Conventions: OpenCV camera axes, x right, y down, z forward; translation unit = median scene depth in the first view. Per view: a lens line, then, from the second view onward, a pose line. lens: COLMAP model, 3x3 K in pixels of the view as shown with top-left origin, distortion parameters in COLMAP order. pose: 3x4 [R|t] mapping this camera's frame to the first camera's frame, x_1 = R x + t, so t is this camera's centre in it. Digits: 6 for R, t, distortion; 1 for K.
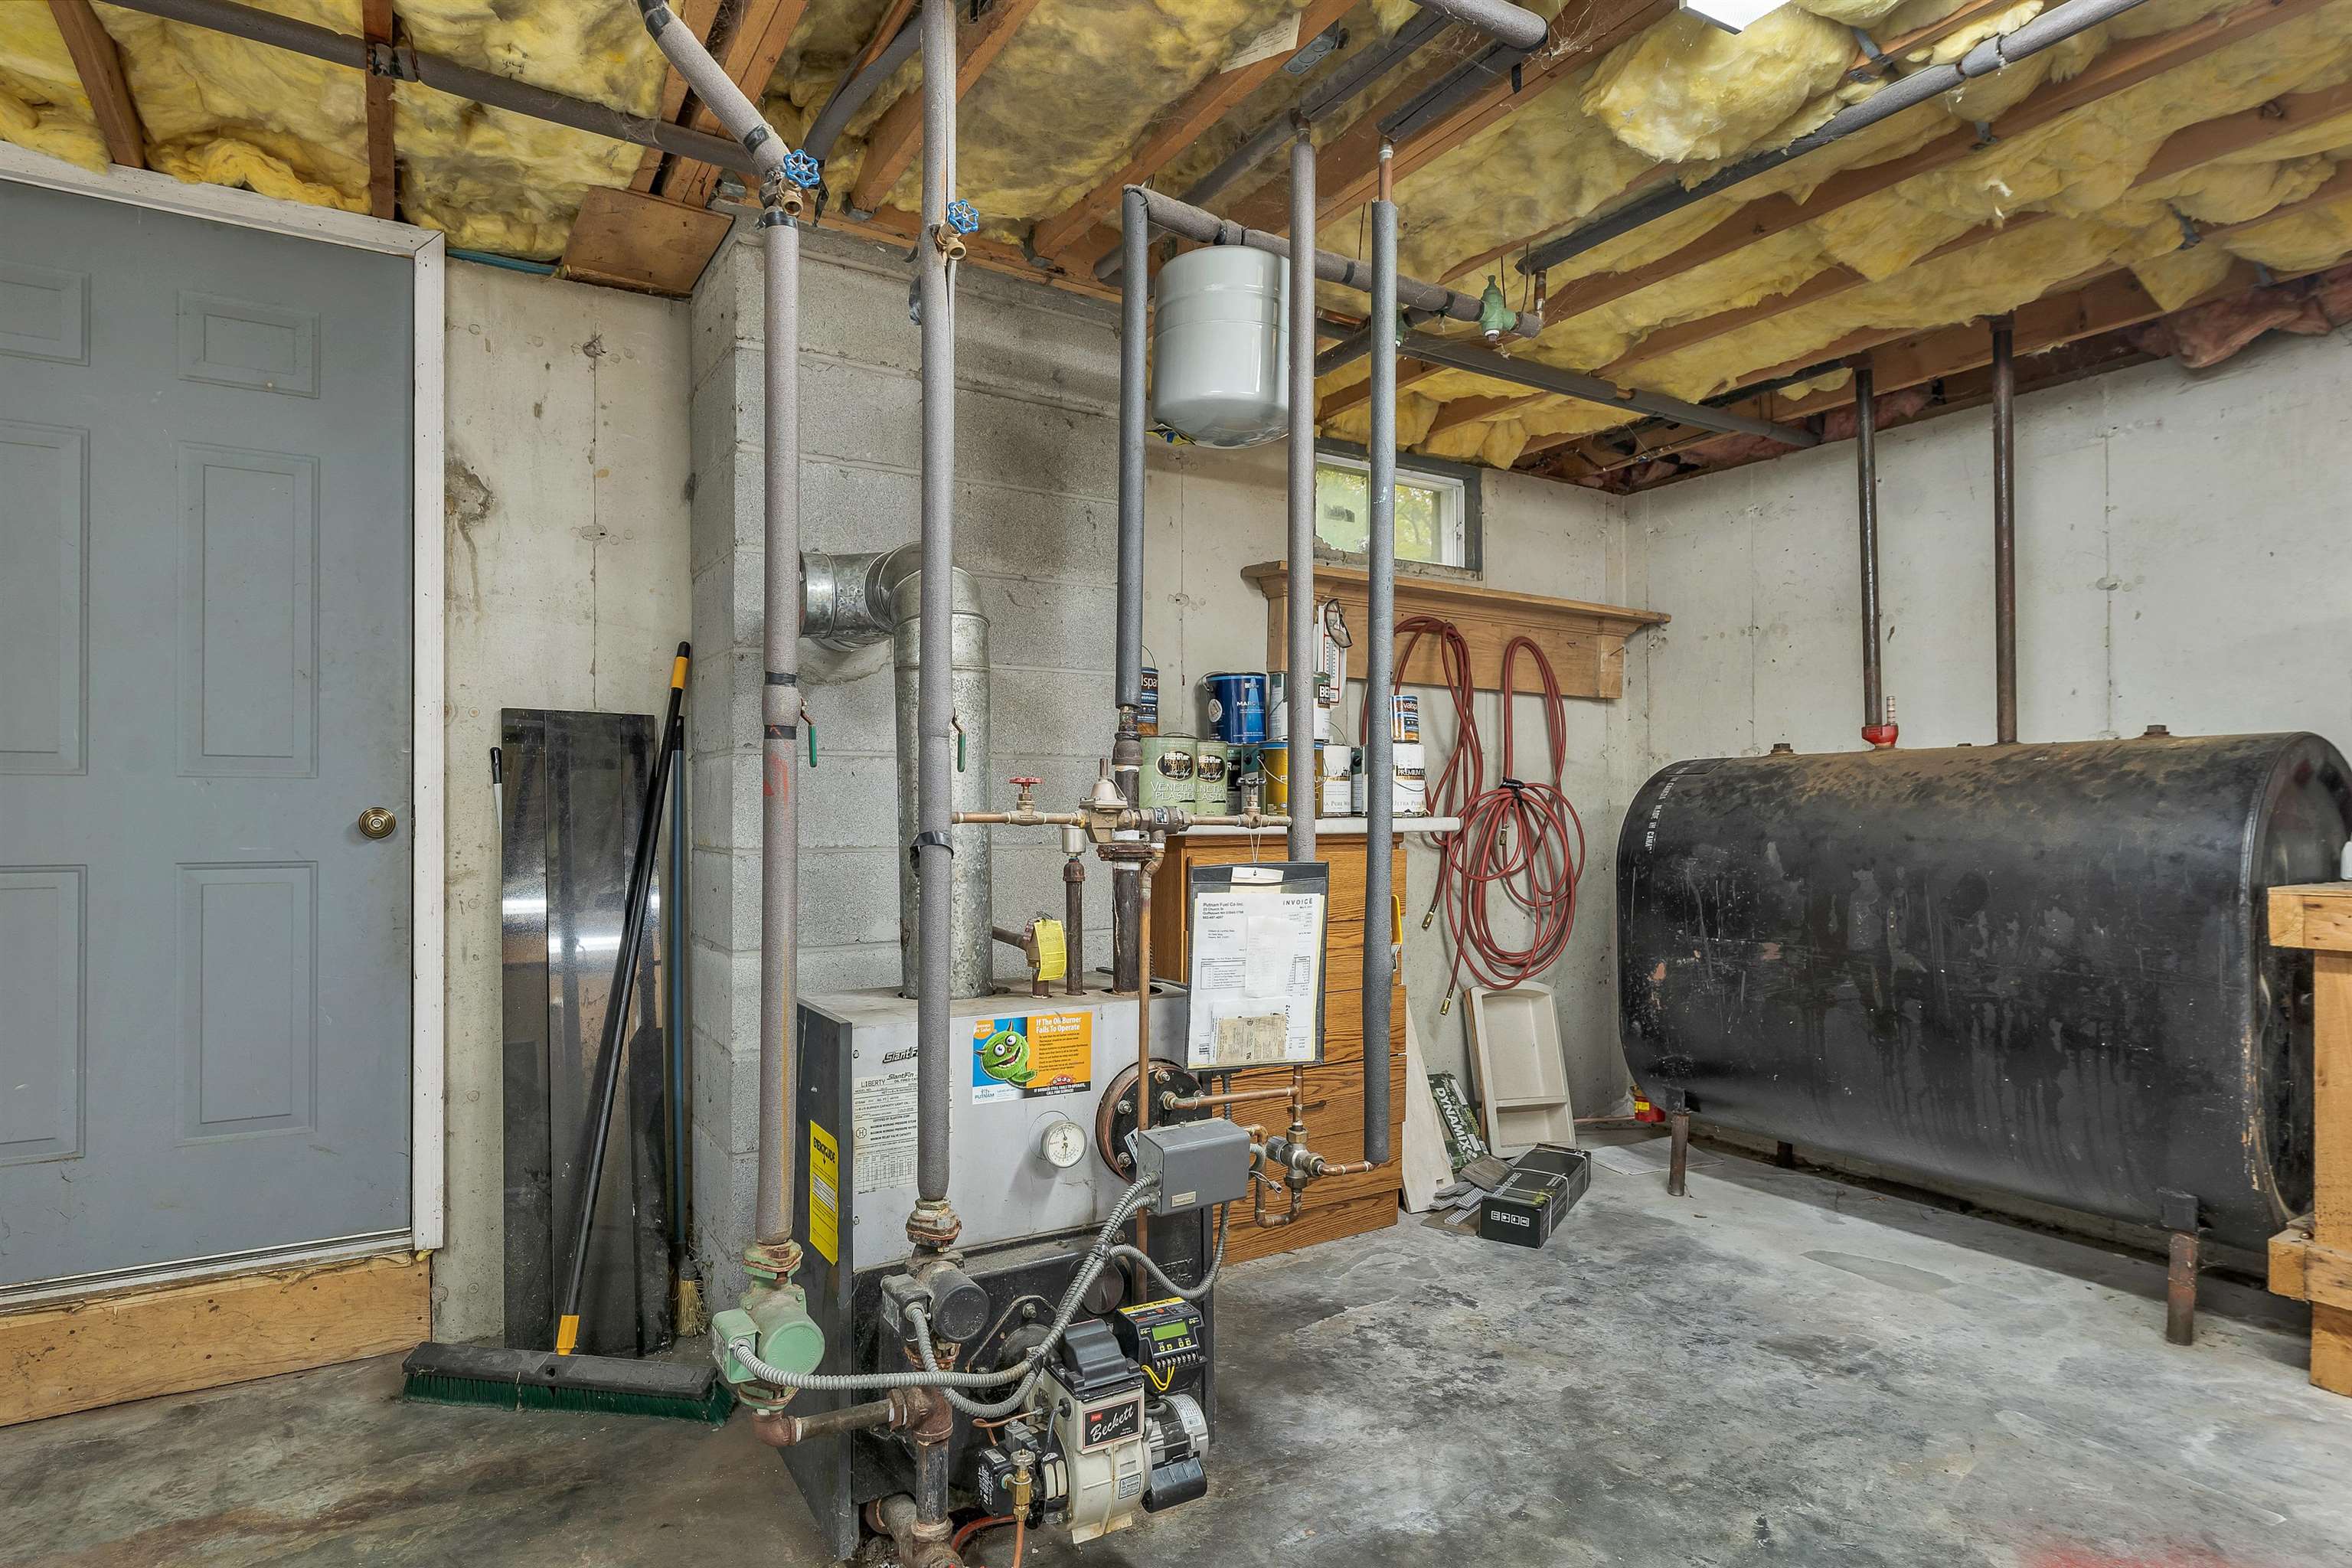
lens RADIAL K [[1251.5, 0, 1155.2], [0, 1251.5, 793.8], [0, 0, 1]] dist [0.001310, 0.000052]
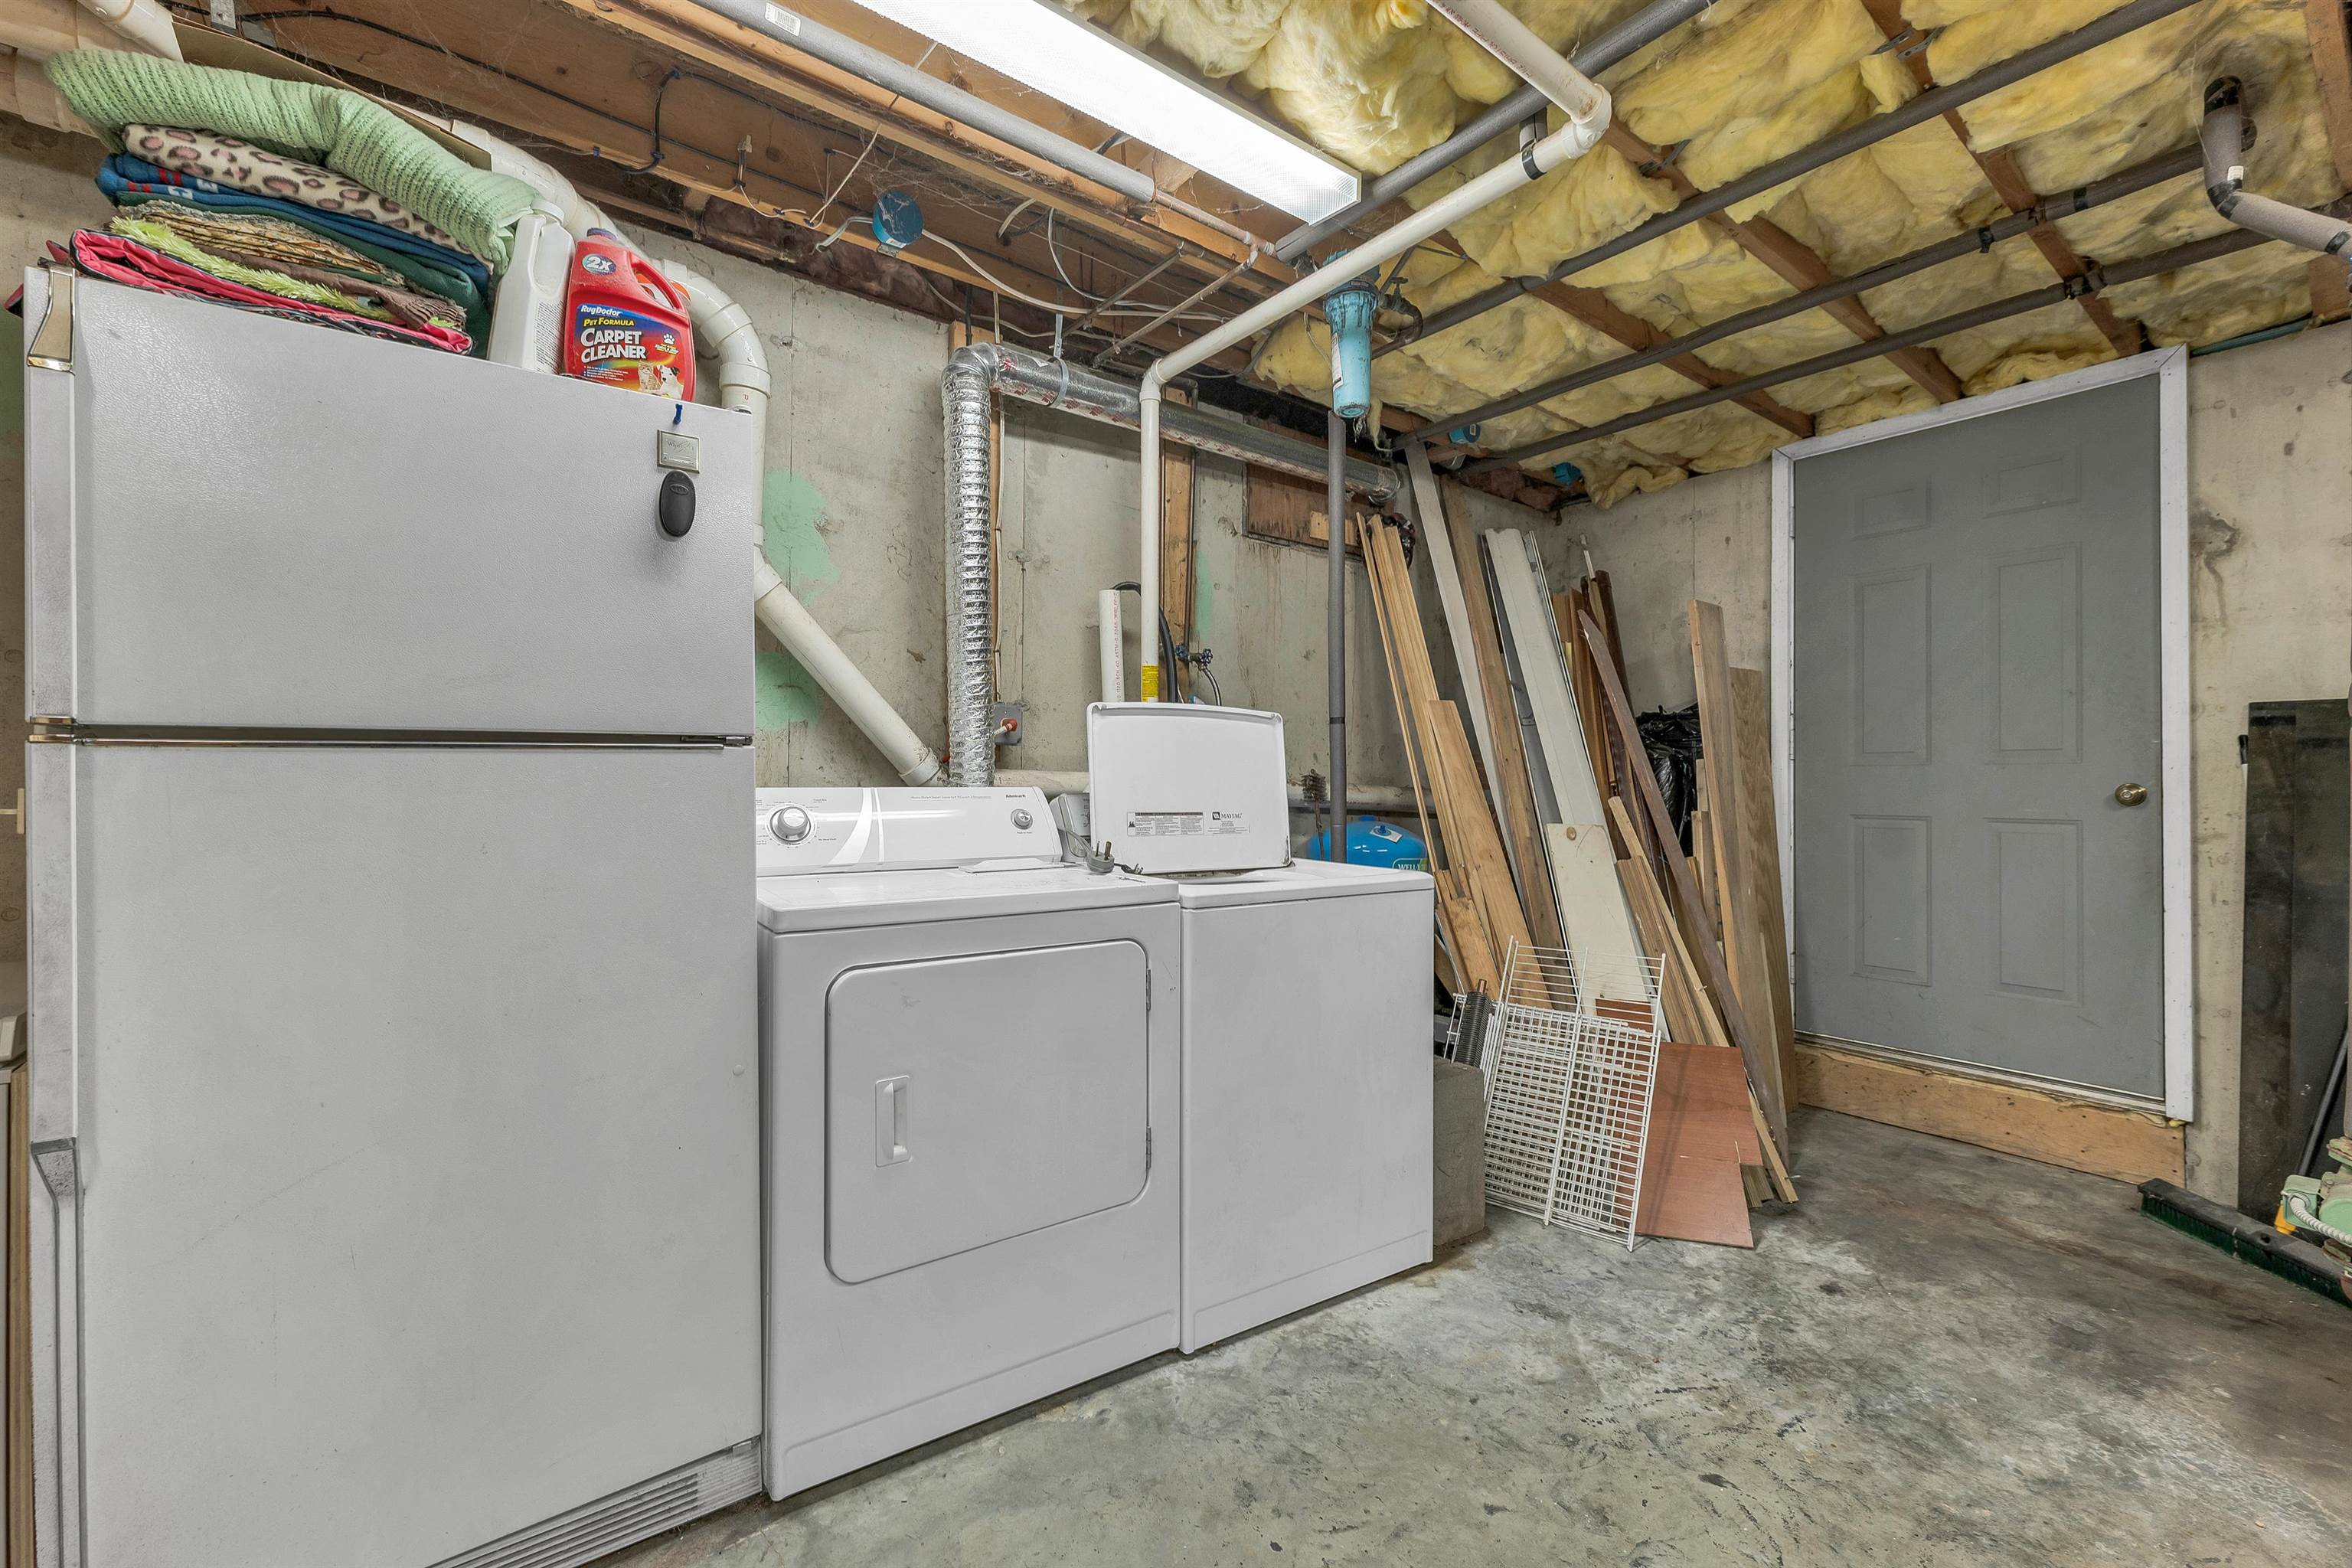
lens RADIAL K [[980.6, 0, 1166.4], [0, 980.6, 798.9], [0, 0, 1]] dist [0.000864, 0.000203]
pose [[0.103235, 0.016296, -0.994523, 0.333981], [0.010637, 0.999791, 0.017487, -0.002042], [0.994600, -0.012384, 0.103040, -0.161348]]
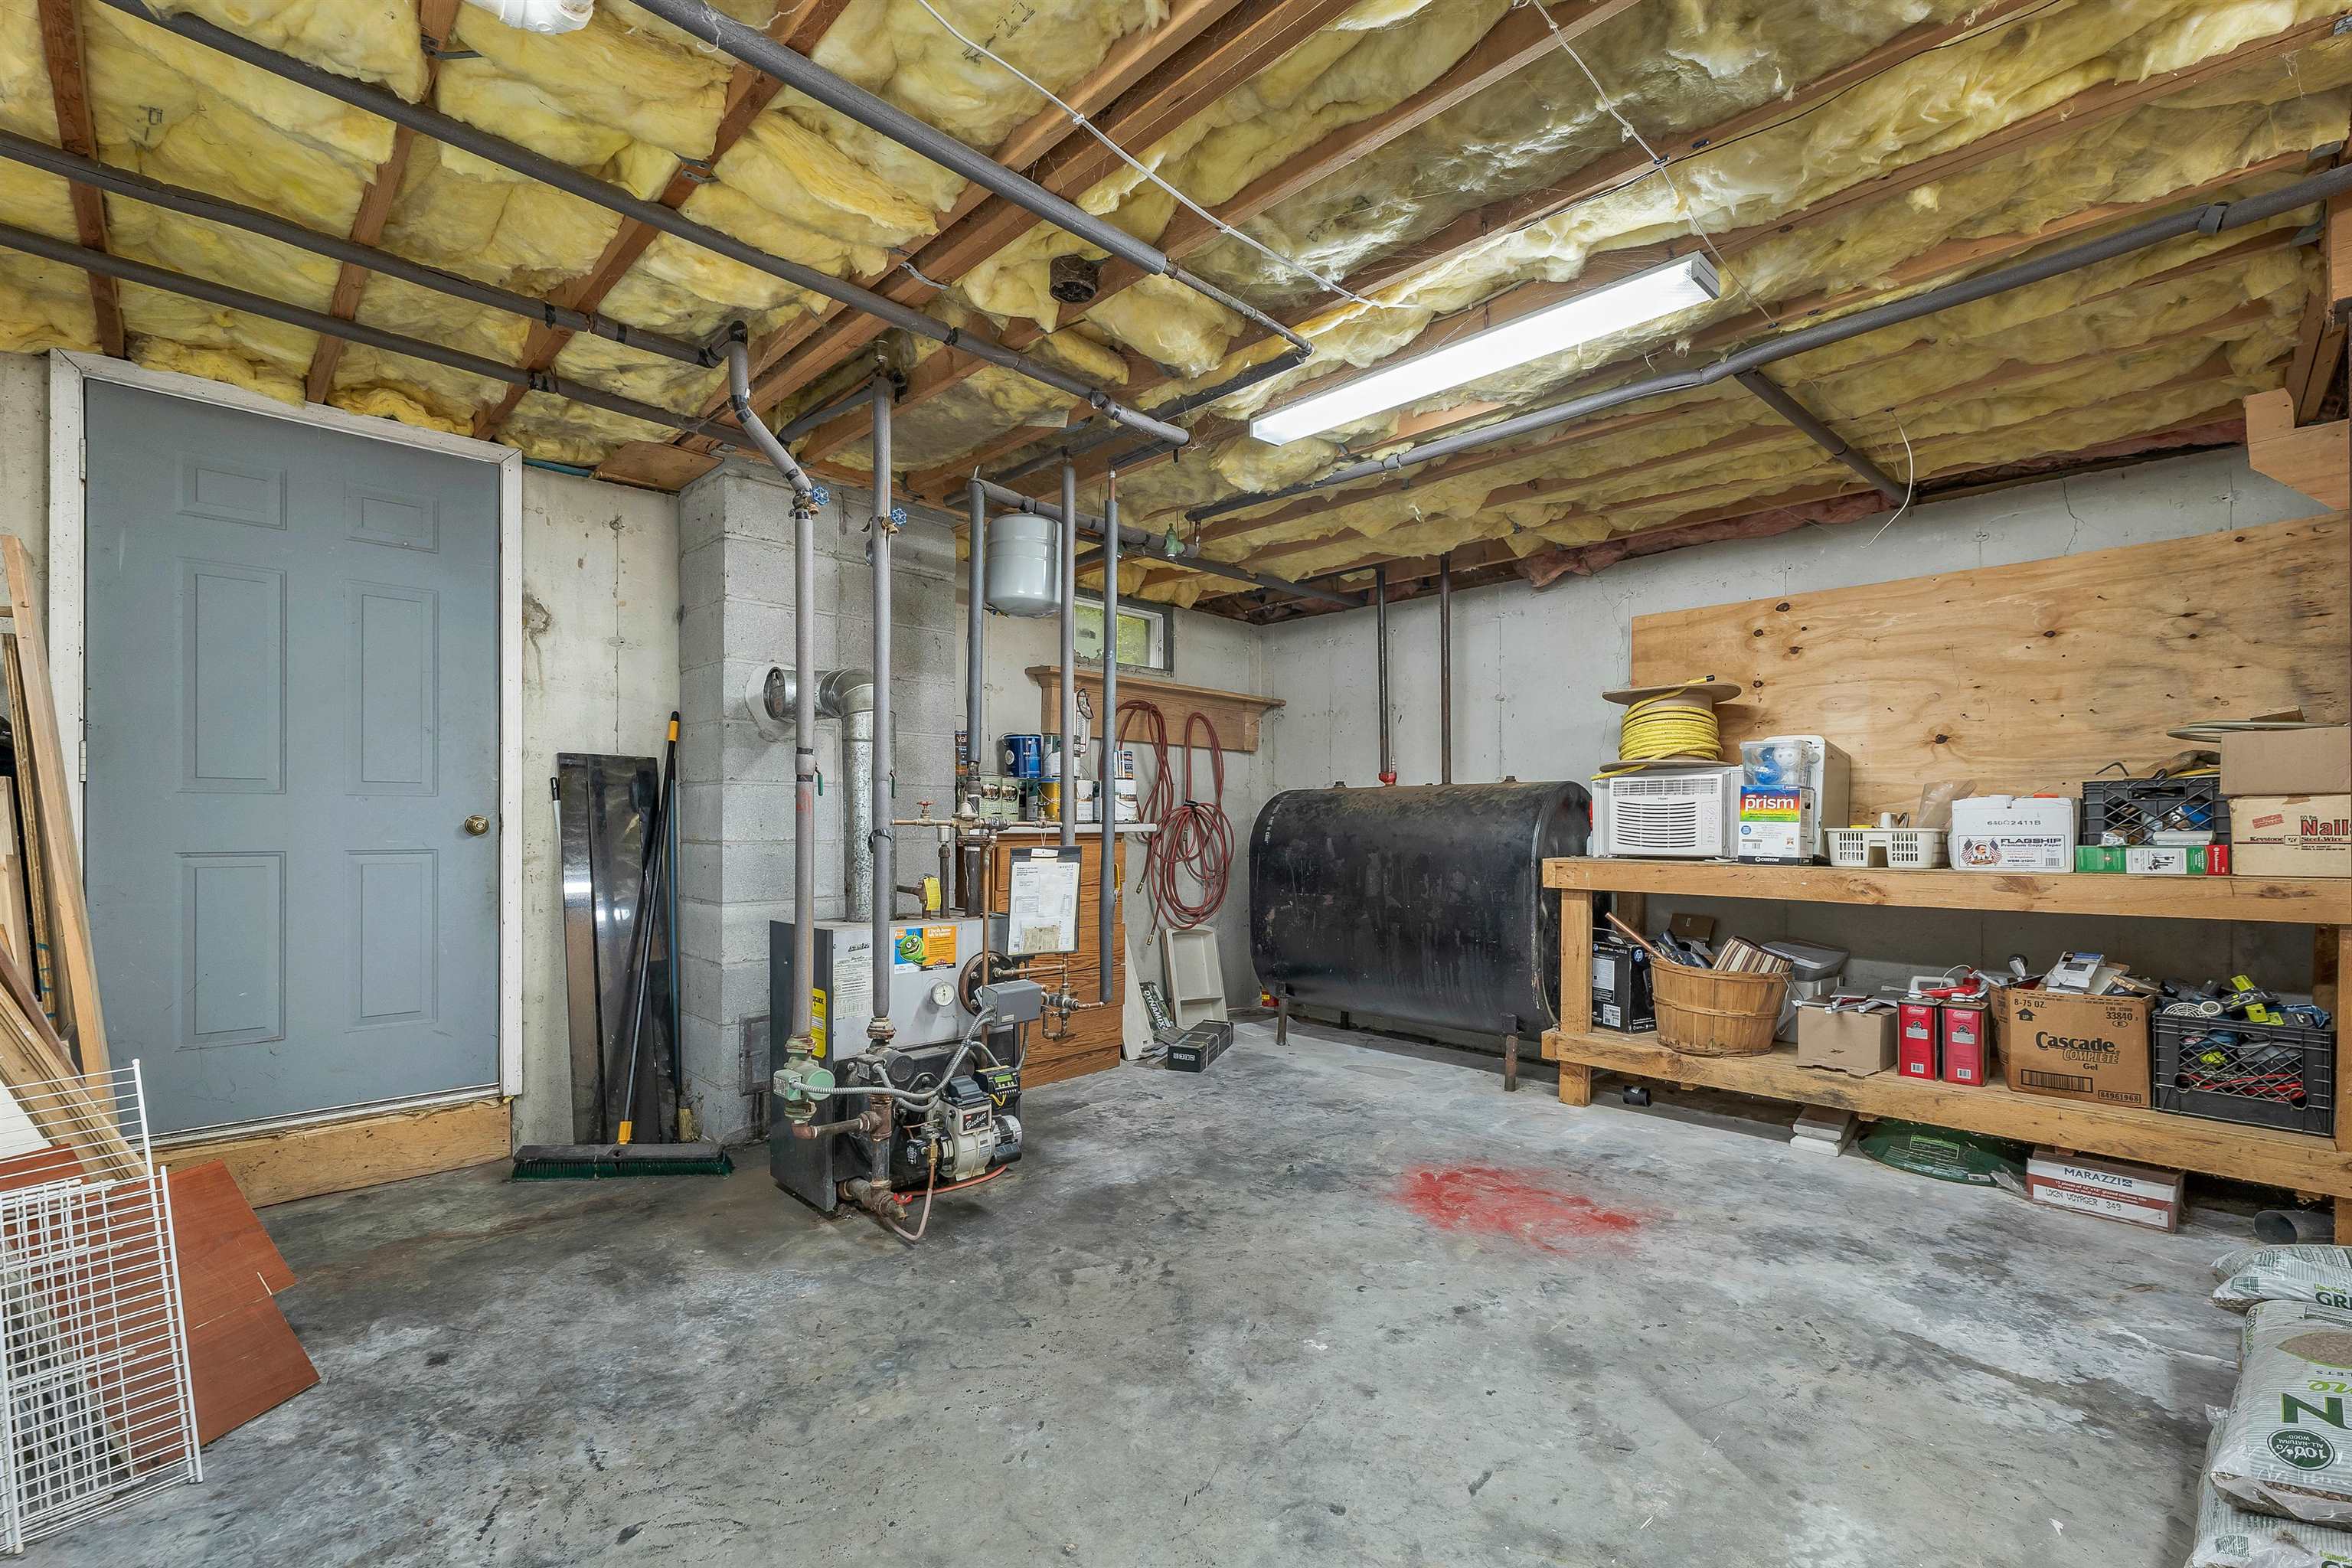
lens RADIAL K [[1000.0, 0, 1191.6], [0, 1000.0, 846.5], [0, 0, 1]] dist [0.001691, 0.000175]
pose [[0.967653, -0.003899, 0.252253, -0.069814], [-0.006236, 0.999205, 0.039364, -0.004794], [-0.252206, -0.039663, 0.966860, -0.429361]]
